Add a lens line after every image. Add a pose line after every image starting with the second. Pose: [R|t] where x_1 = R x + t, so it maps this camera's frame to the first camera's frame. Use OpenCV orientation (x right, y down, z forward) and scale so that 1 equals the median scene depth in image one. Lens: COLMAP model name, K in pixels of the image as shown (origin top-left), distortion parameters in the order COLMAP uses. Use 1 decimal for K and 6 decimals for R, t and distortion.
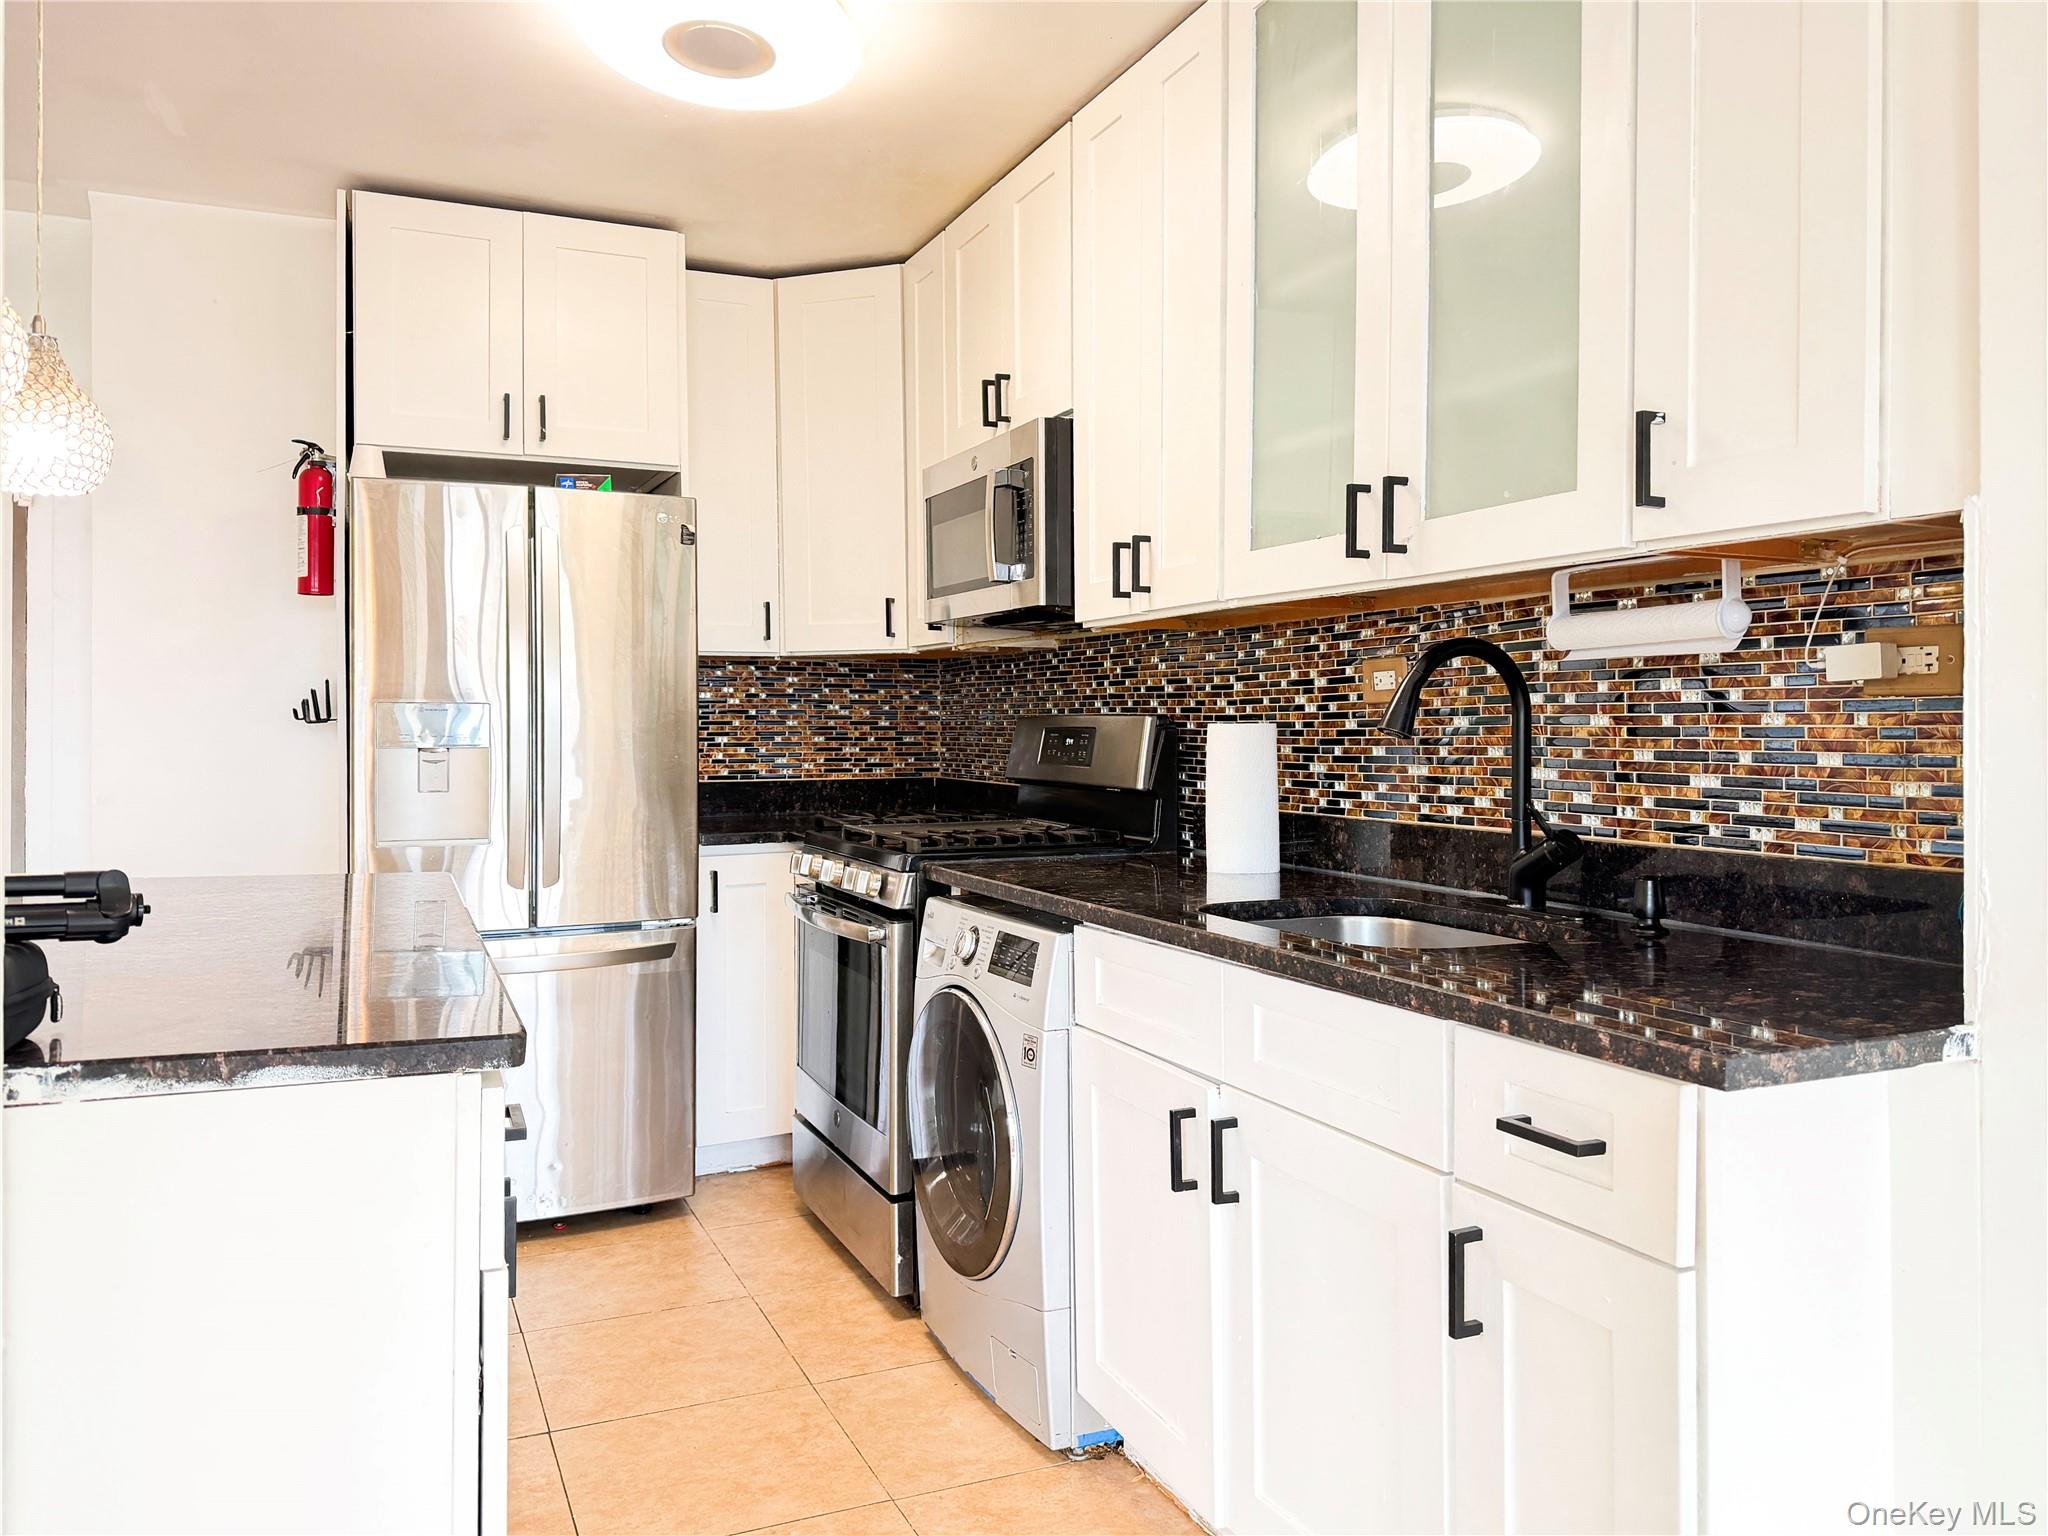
lens RADIAL K [[1475.7, 0, 1033.0], [0, 1475.7, 756.2], [0, 0, 1]] dist [0.032584, -0.084406]
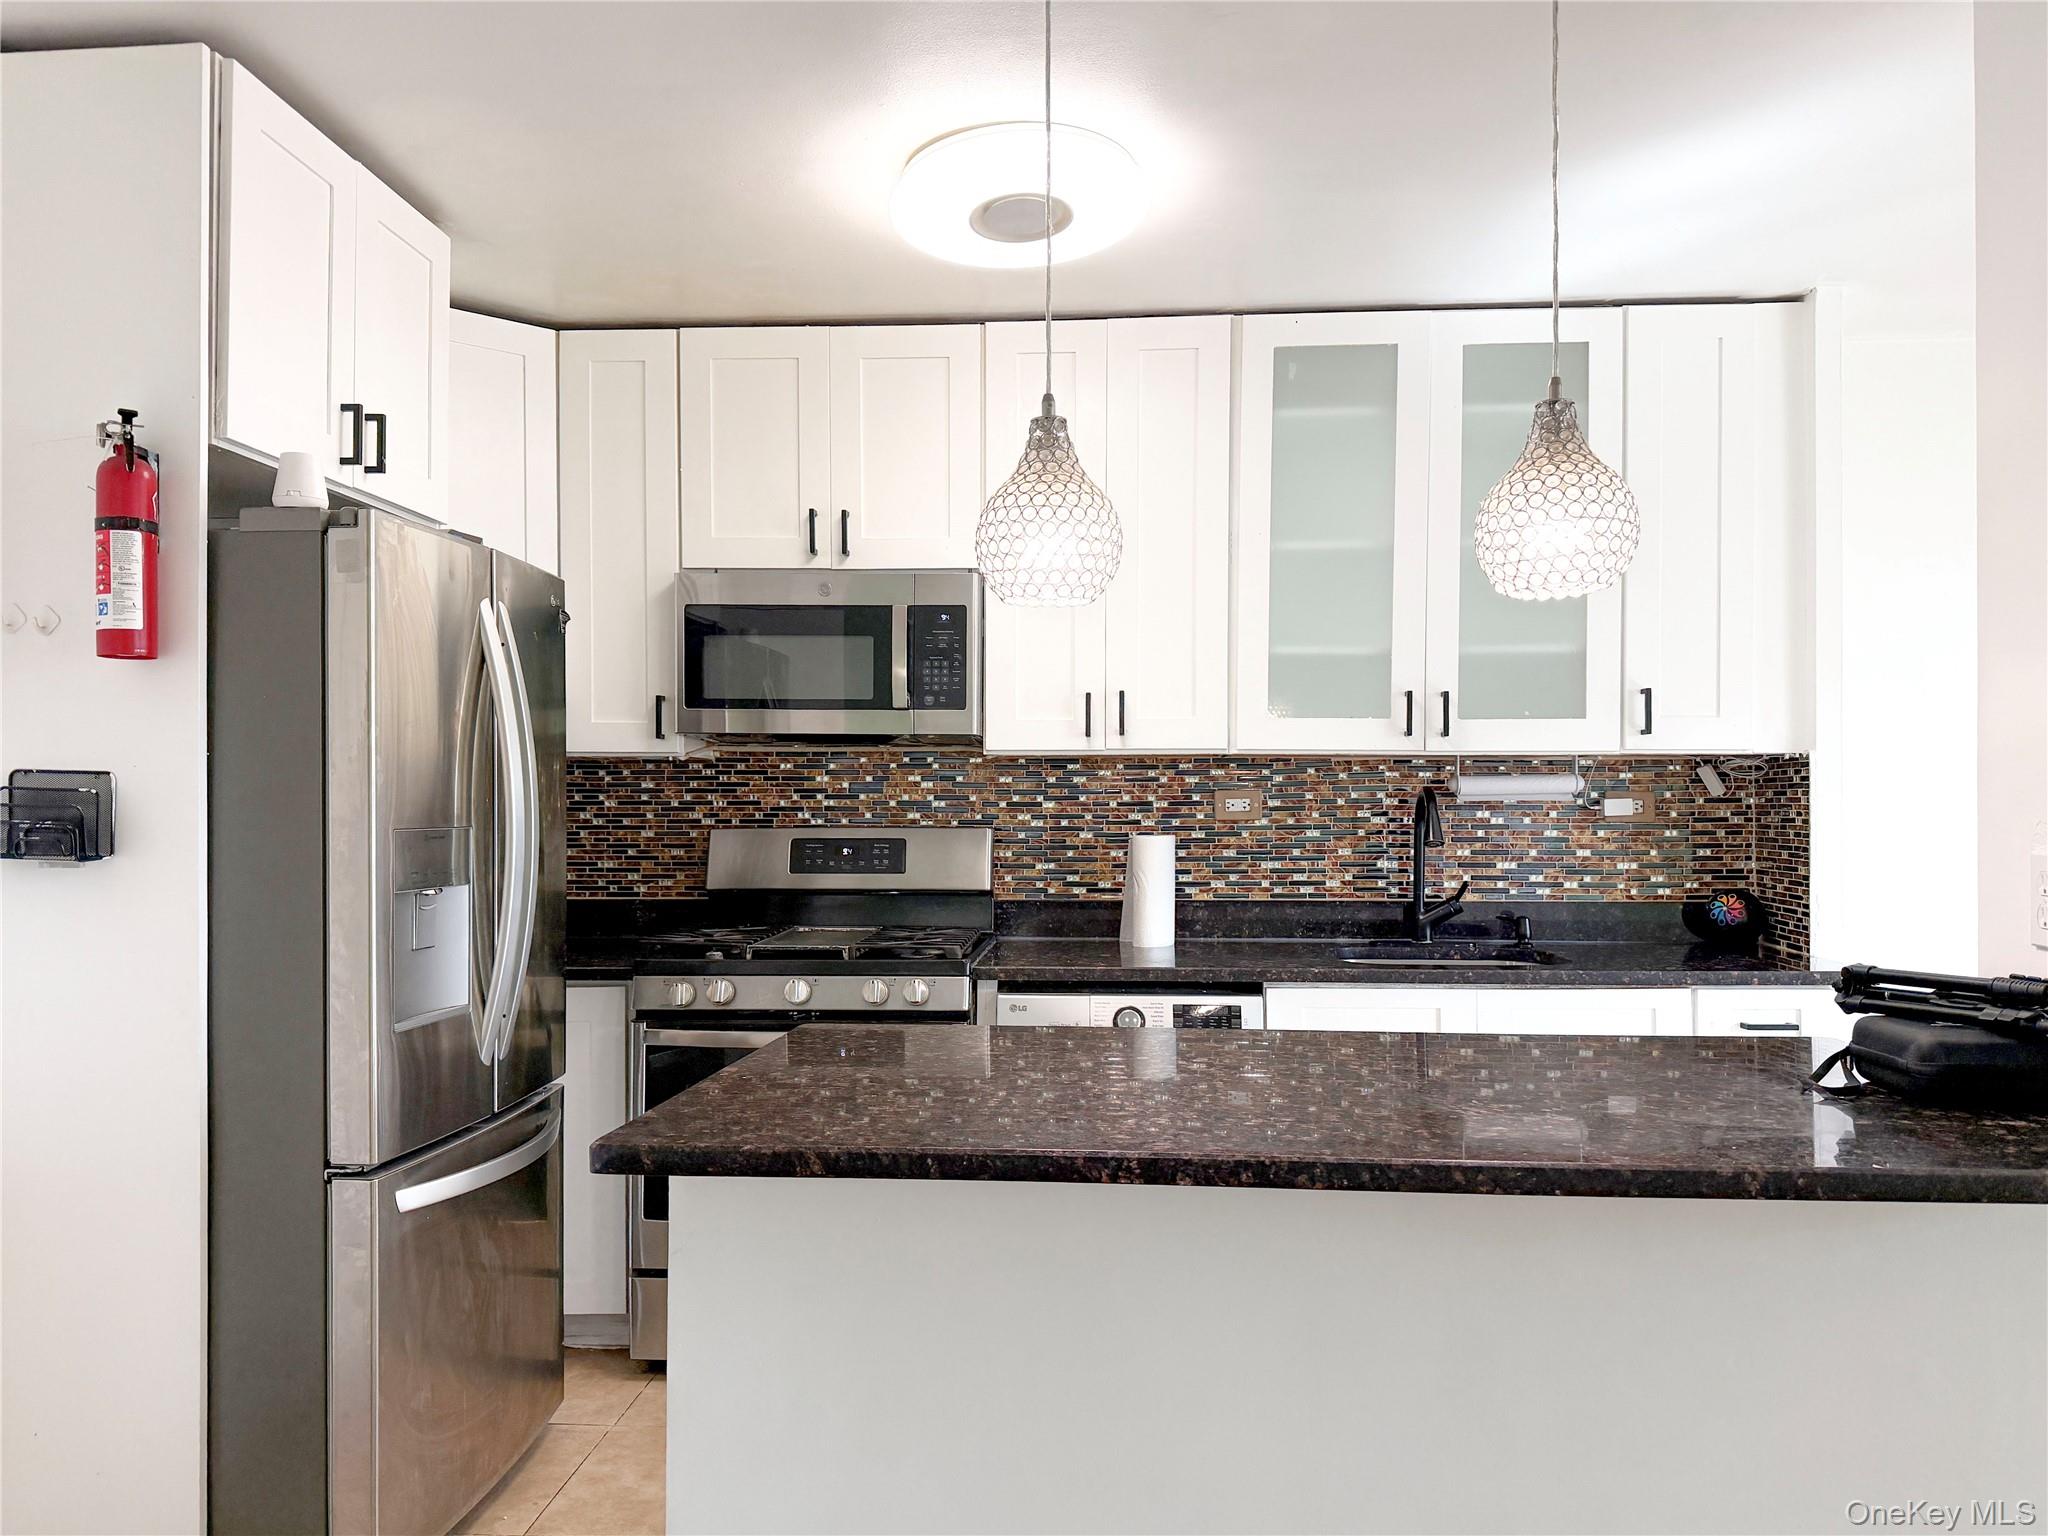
lens RADIAL K [[1418.1, 0, 1025.4], [0, 1418.1, 821.0], [0, 0, 1]] dist [0.005027, -0.004127]
pose [[0.487022, -0.015053, 0.873260, -0.958979], [0.018732, 0.999802, 0.006787, -0.042568], [-0.873189, 0.013052, 0.487208, 0.431308]]
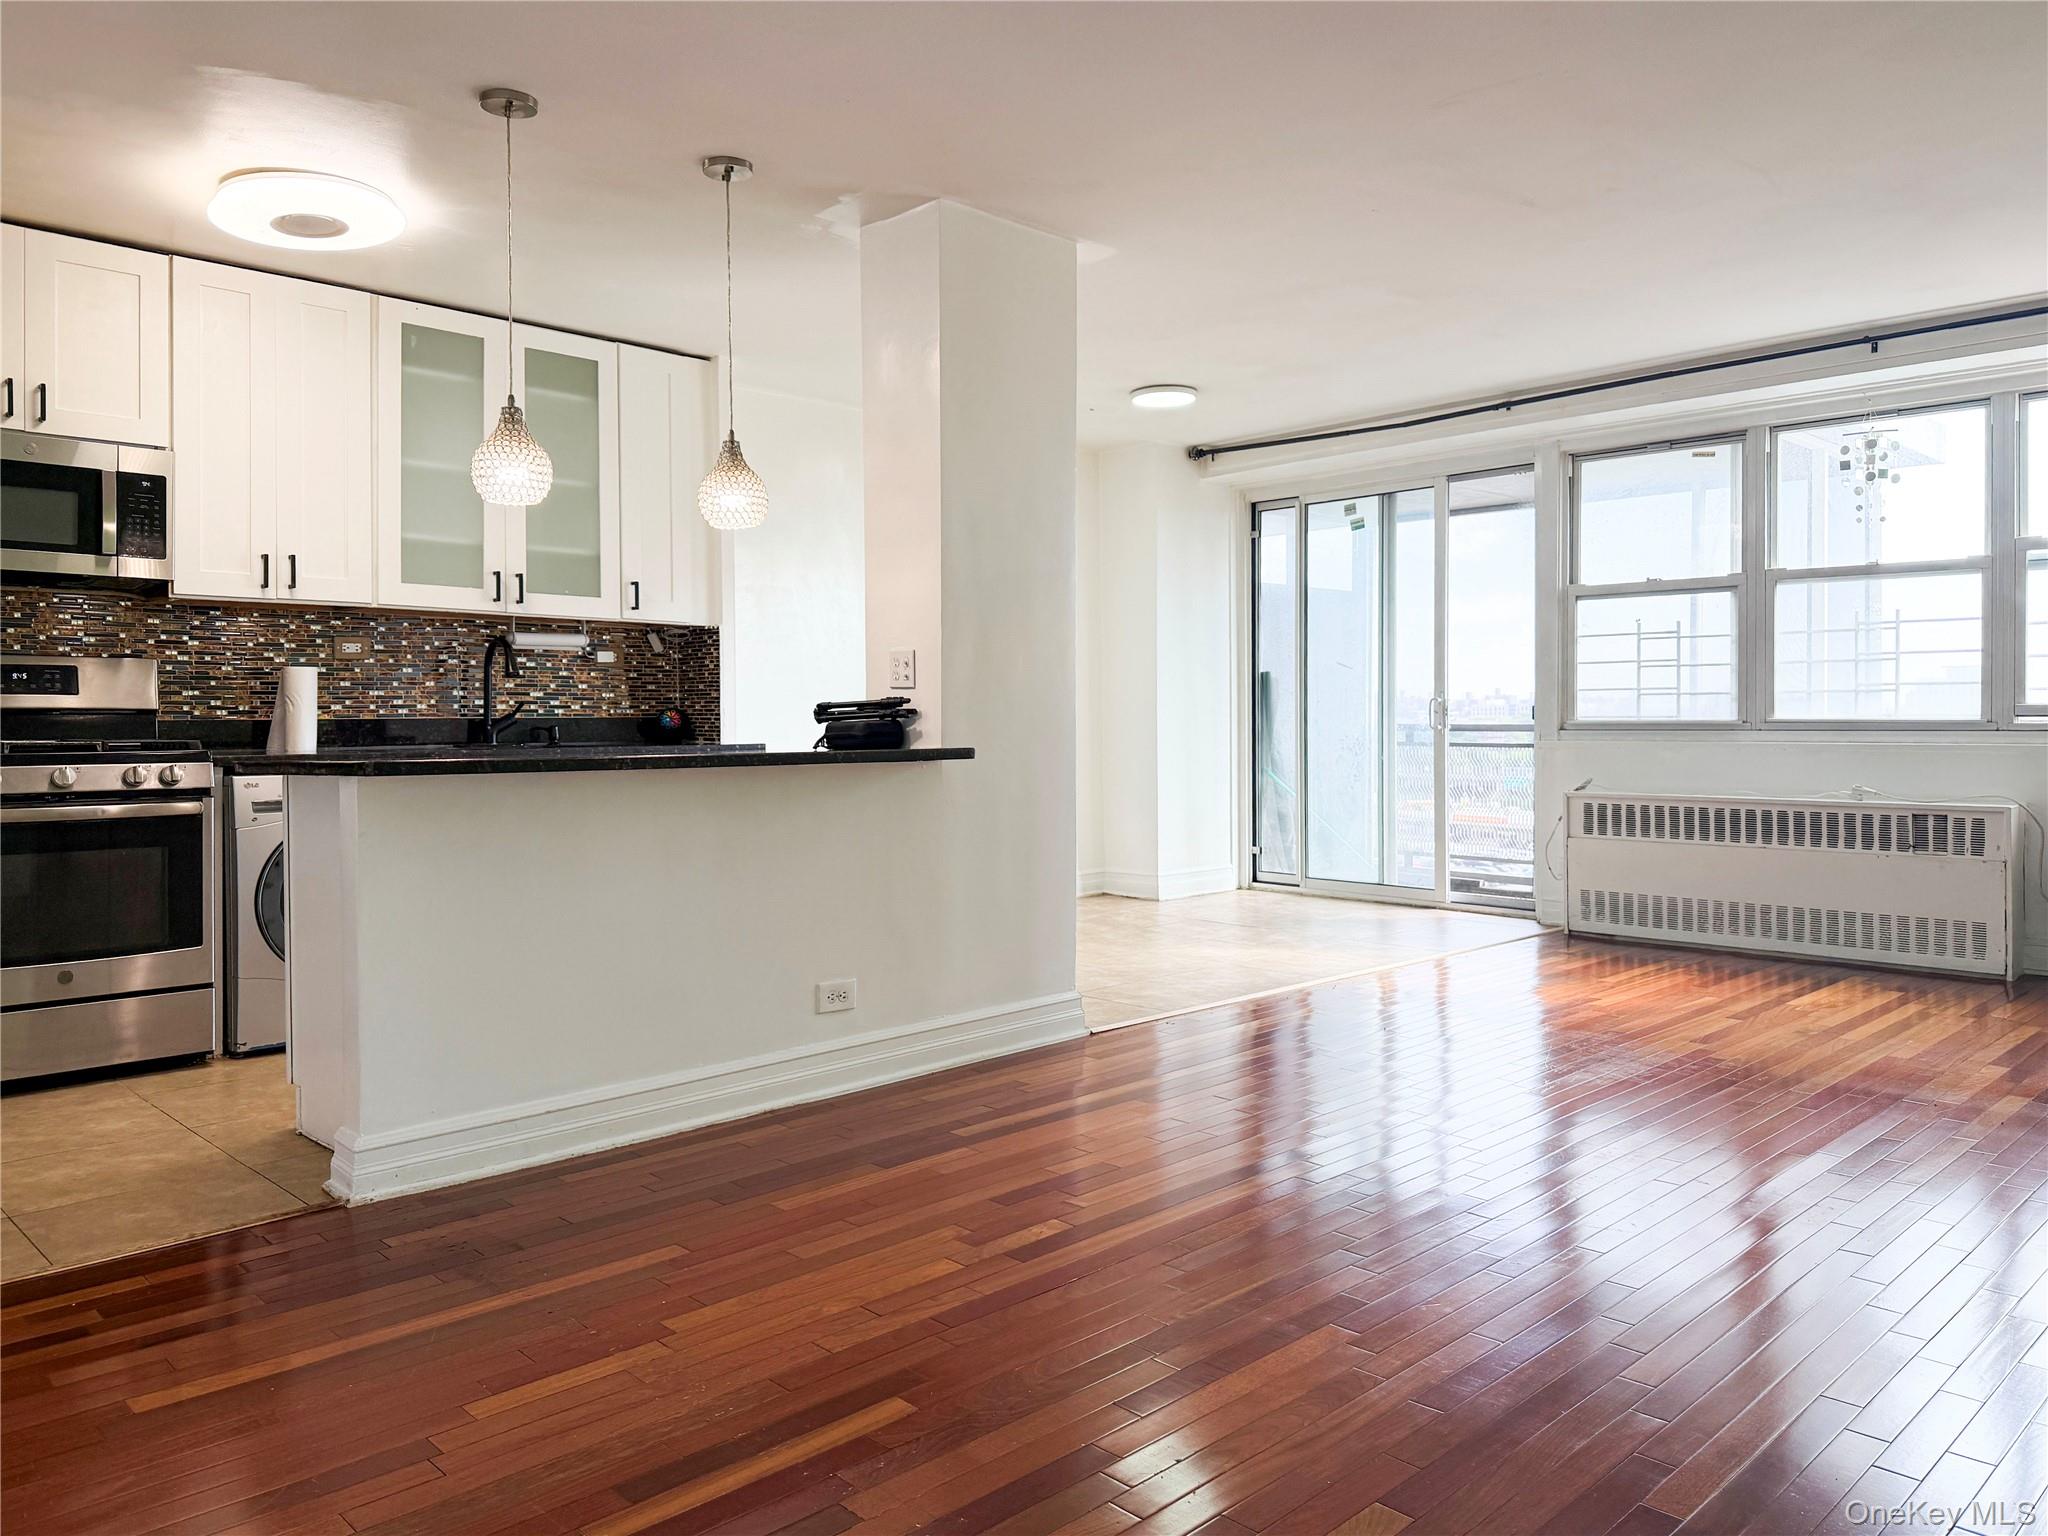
lens RADIAL K [[1457.6, 0, 1021.6], [0, 1457.6, 733.4], [0, 0, 1]] dist [0.002771, -0.000360]
pose [[-0.348551, -0.010715, 0.937229, -1.659903], [0.021299, 0.999586, 0.019349, 0.038561], [-0.937048, 0.026706, -0.348179, 0.733116]]
